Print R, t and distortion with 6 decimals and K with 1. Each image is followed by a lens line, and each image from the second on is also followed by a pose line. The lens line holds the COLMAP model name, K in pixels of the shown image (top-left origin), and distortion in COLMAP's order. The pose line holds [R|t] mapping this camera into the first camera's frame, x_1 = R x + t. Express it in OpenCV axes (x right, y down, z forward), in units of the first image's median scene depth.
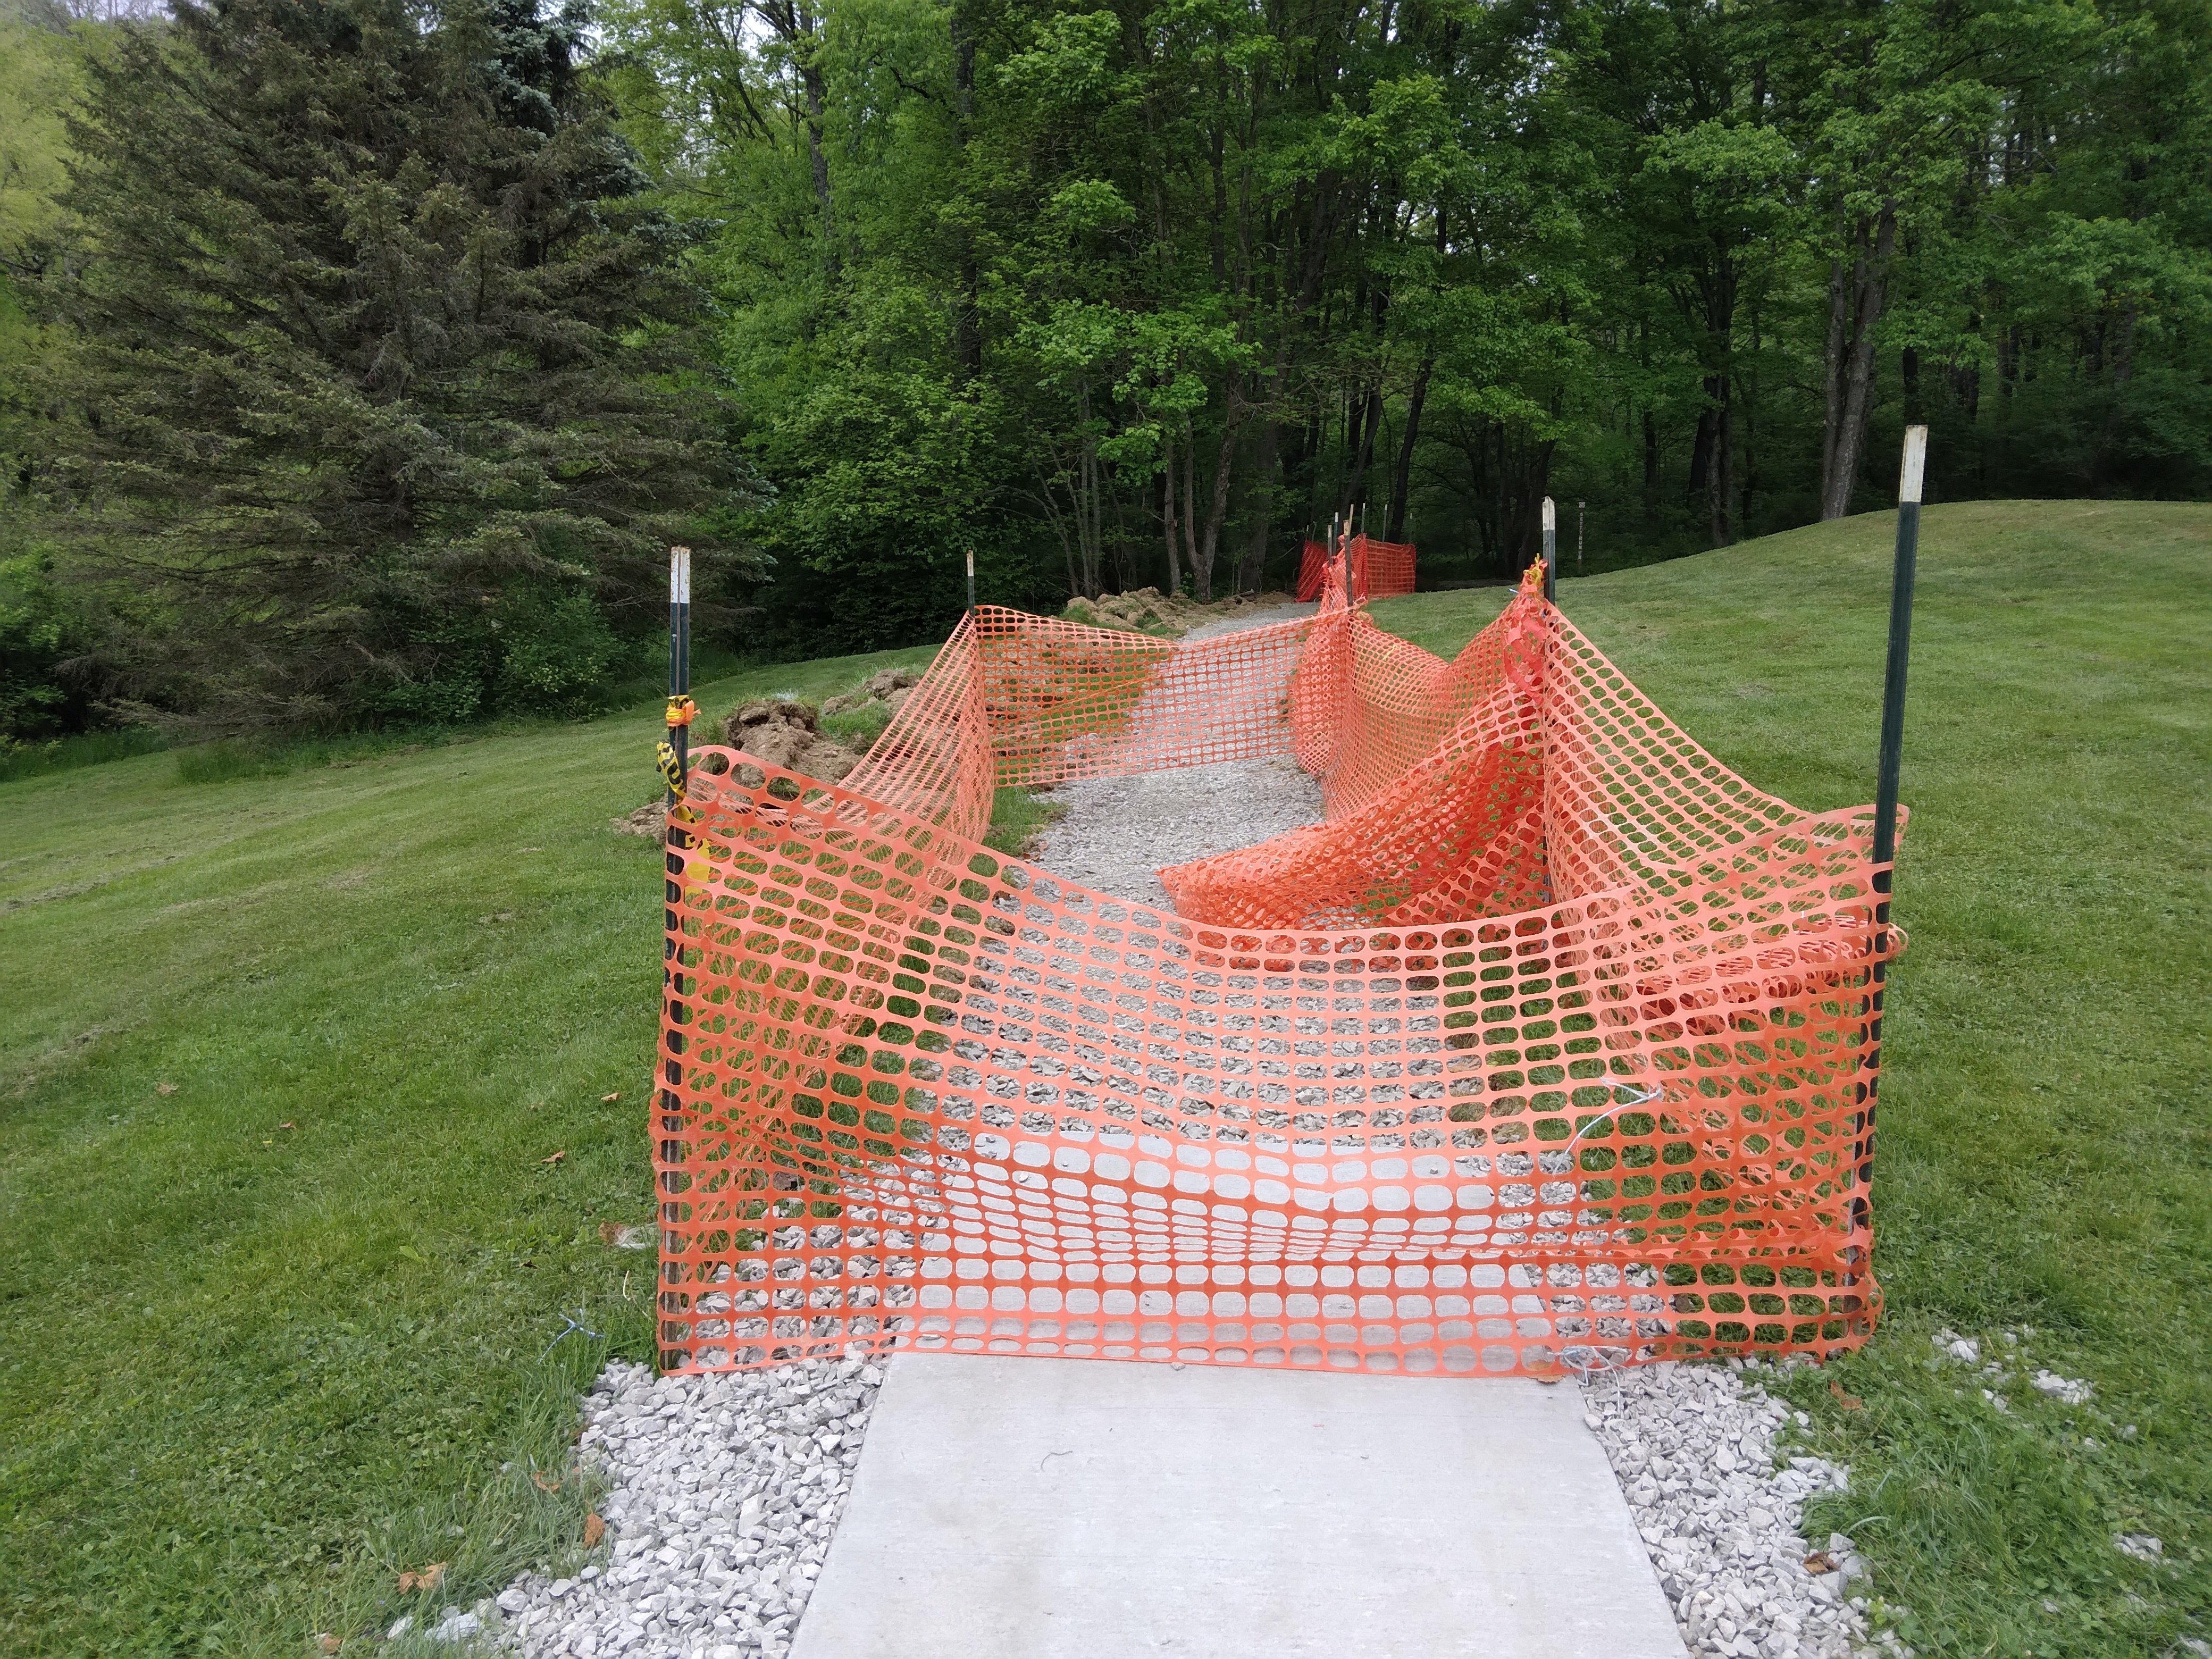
lens RADIAL K [[1638.9, 0, 1111.6], [0, 1638.9, 827.5], [0, 0, 1]] dist [0.030689, -0.056344]
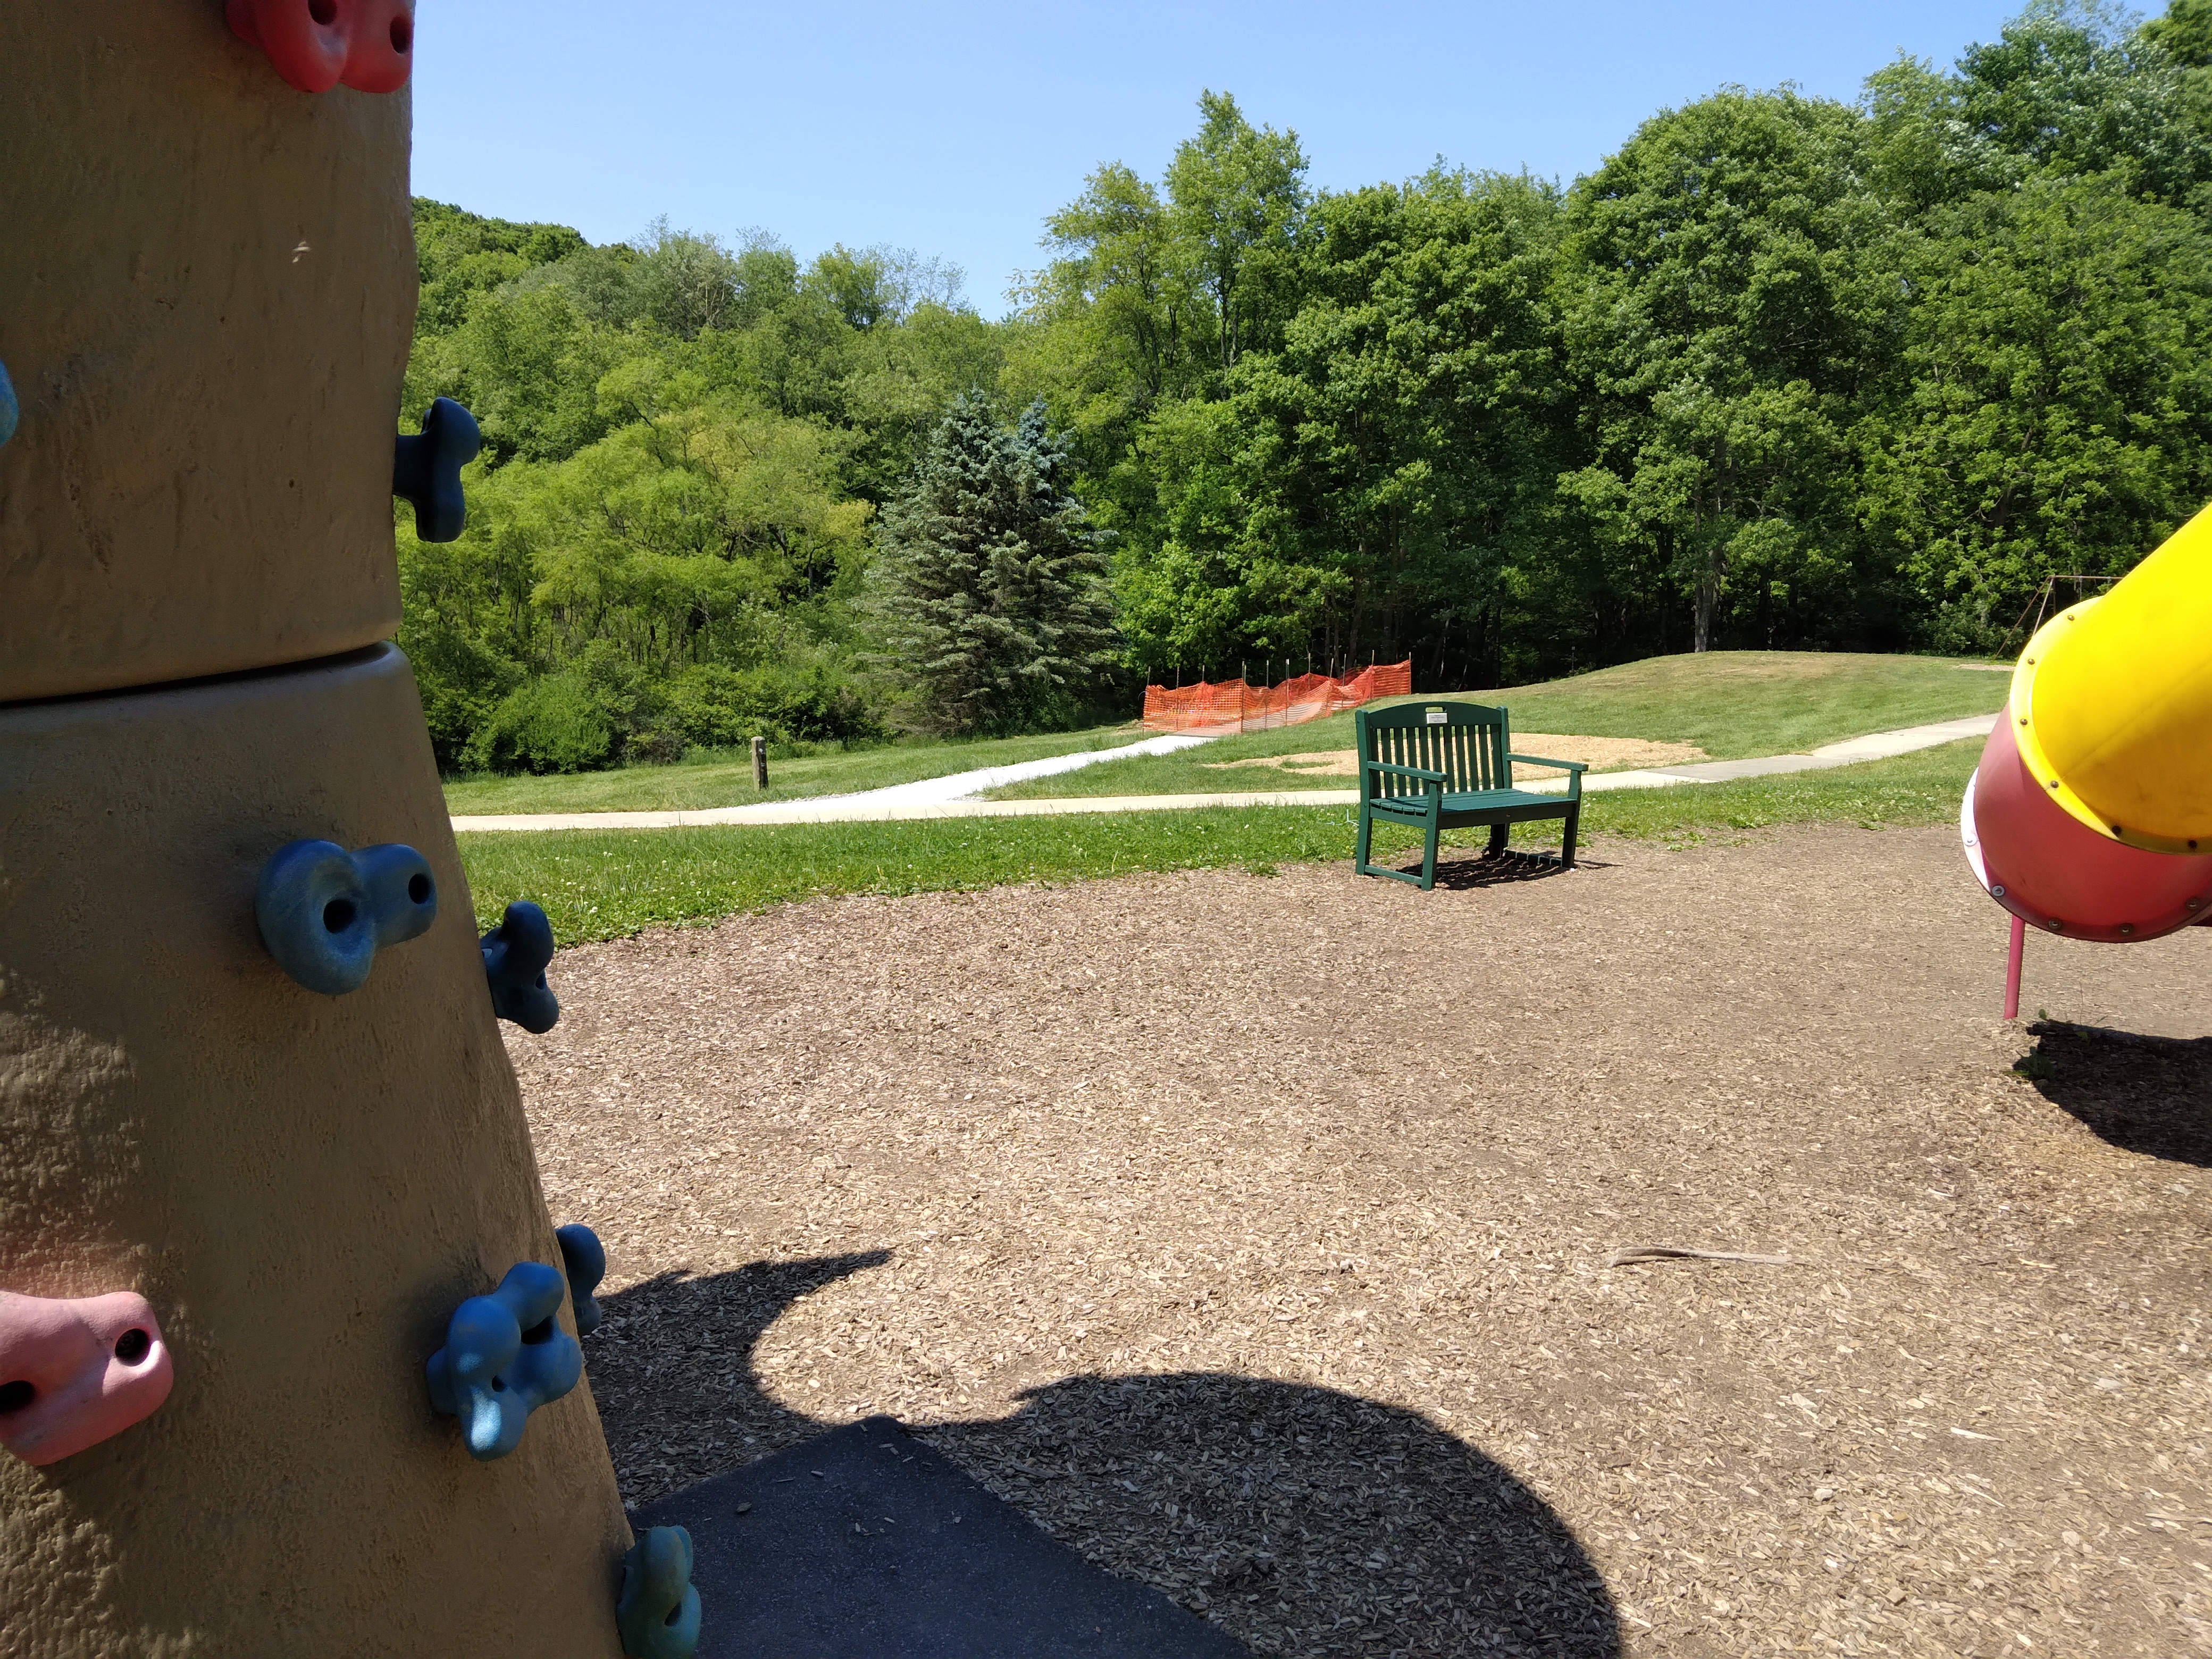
lens RADIAL K [[1638.9, 0, 1082.1], [0, 1638.9, 823.2], [0, 0, 1]] dist [0.030689, -0.056344]
pose [[0.977993, 0.032447, -0.206099, 0.199957], [-0.046995, 0.996706, -0.066092, 0.184127], [0.203276, 0.074323, 0.976297, -1.141313]]
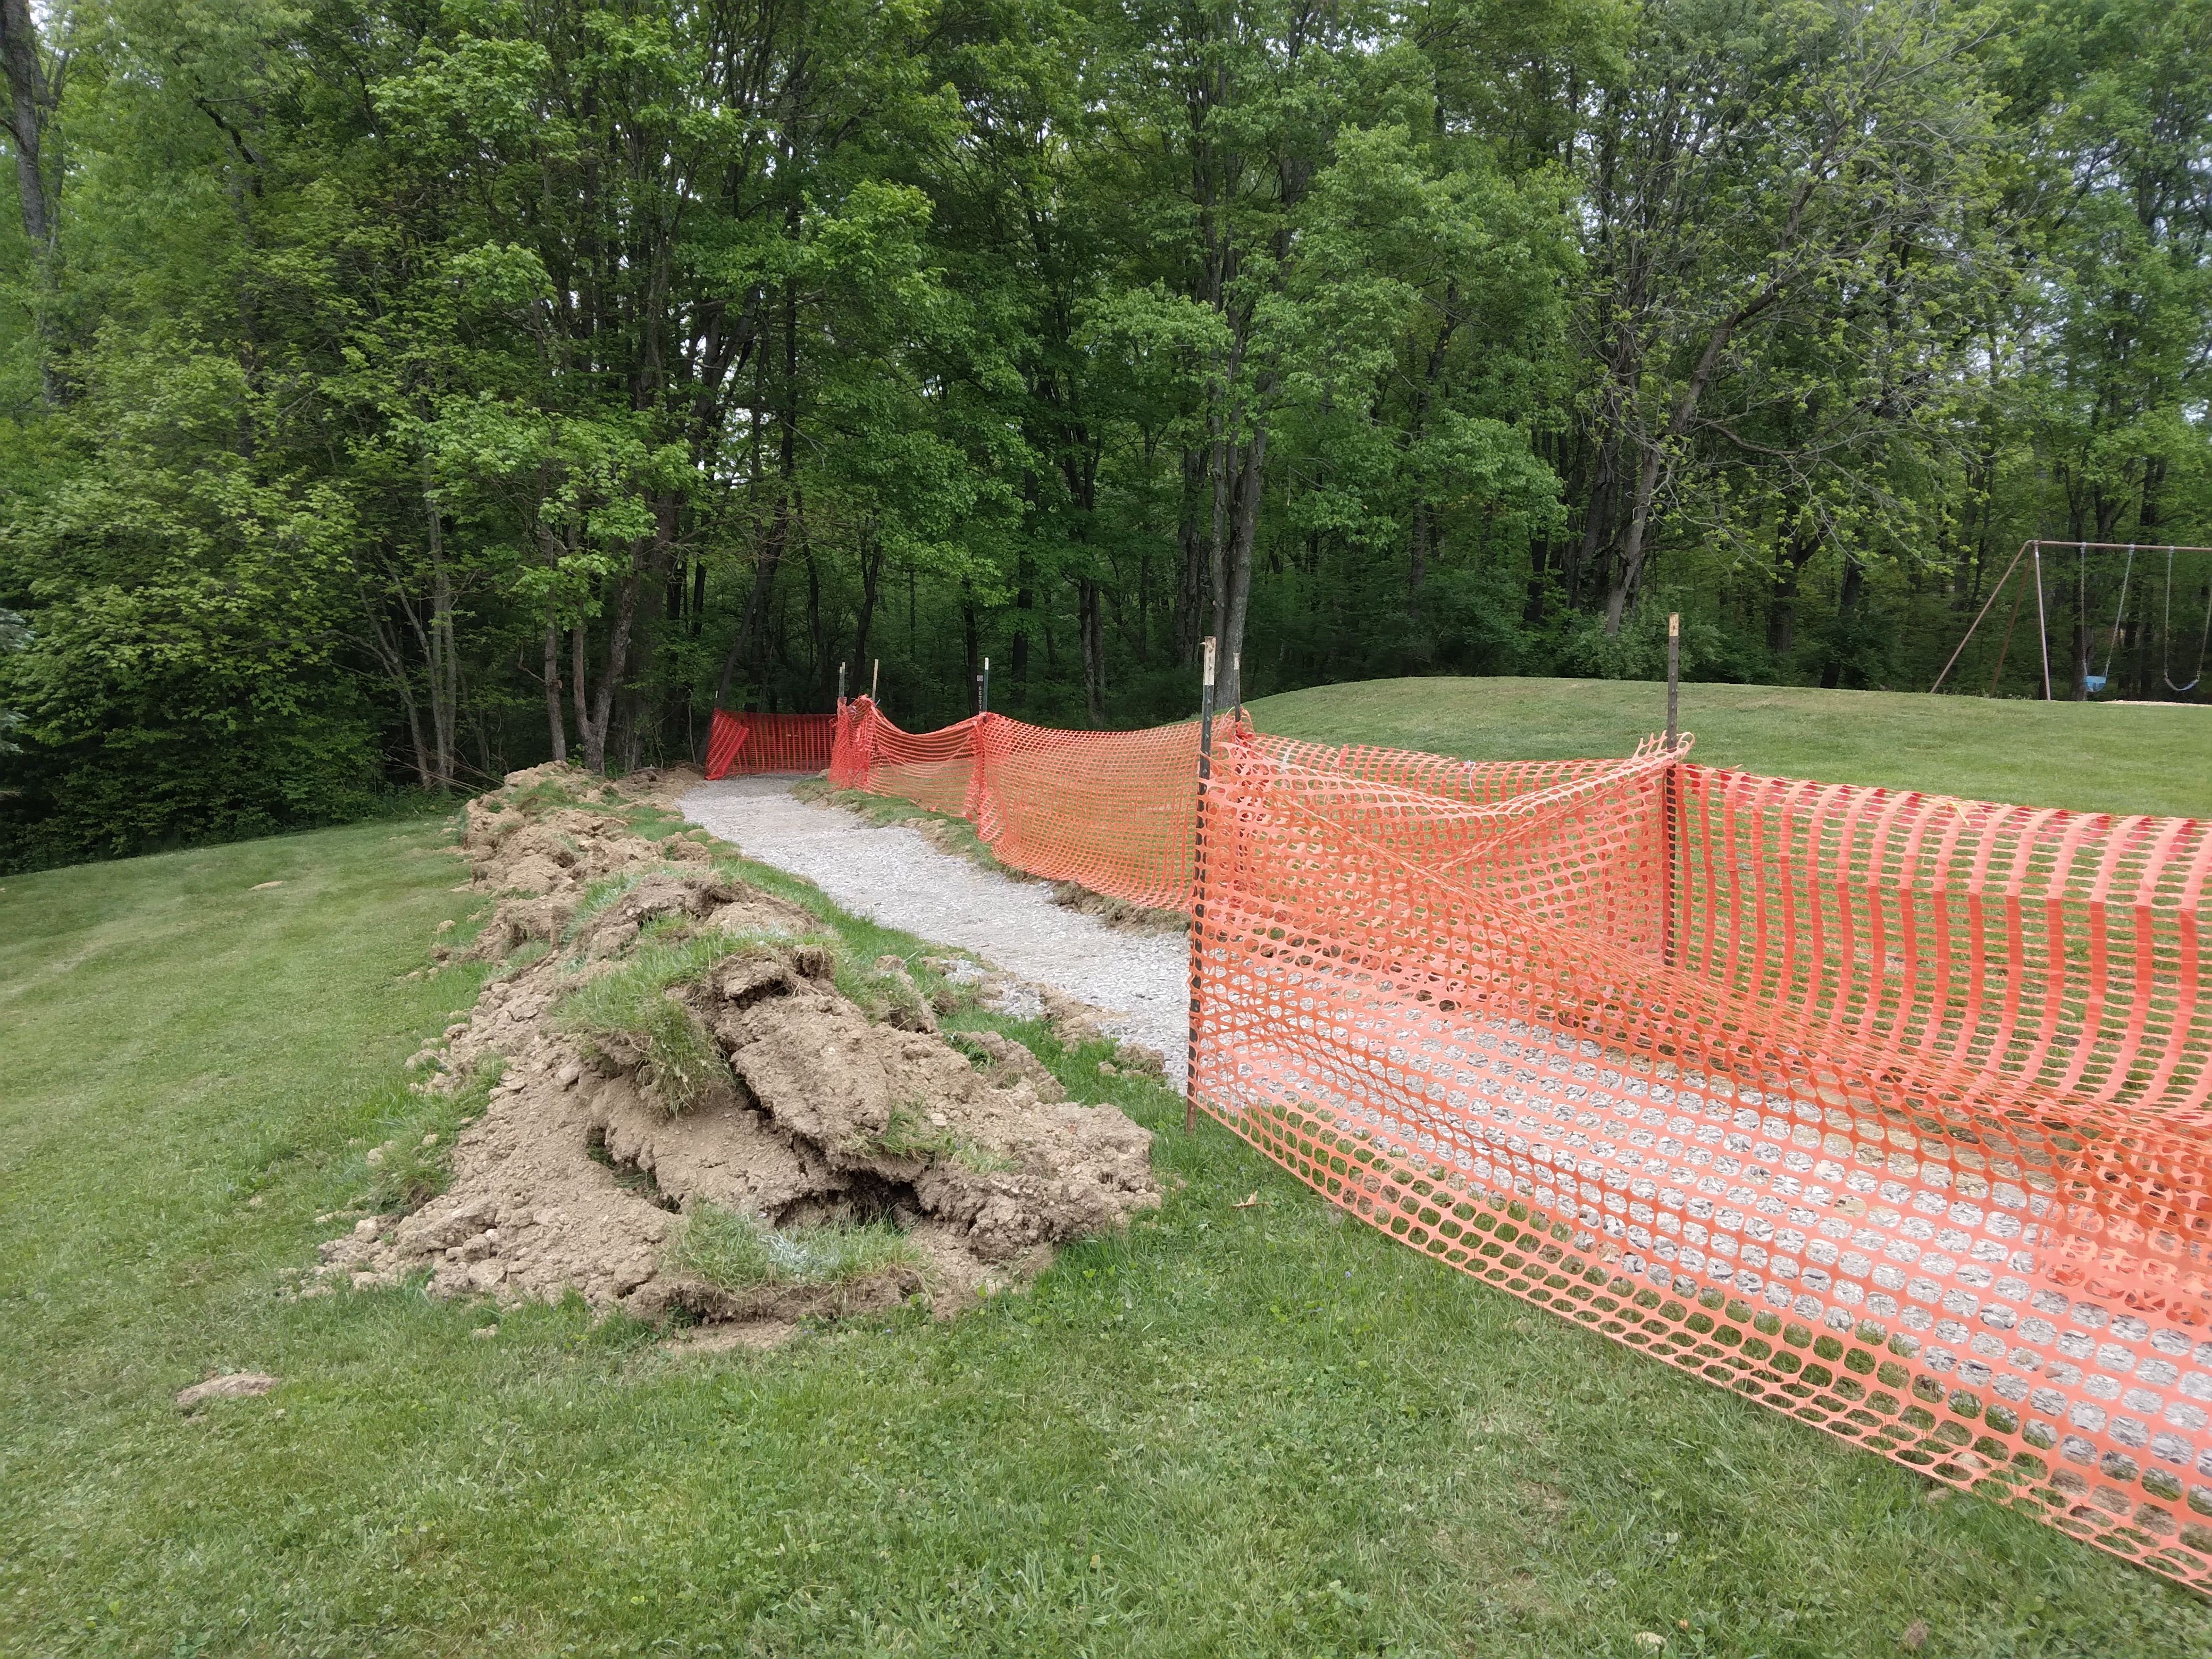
lens RADIAL K [[1638.9, 0, 1138.2], [0, 1638.9, 819.7], [0, 0, 1]] dist [0.030689, -0.056344]
pose [[0.876524, -0.020448, 0.480923, -0.122958], [0.076760, 0.992250, -0.097713, -0.021564], [-0.475198, 0.122563, 0.871301, 0.195688]]
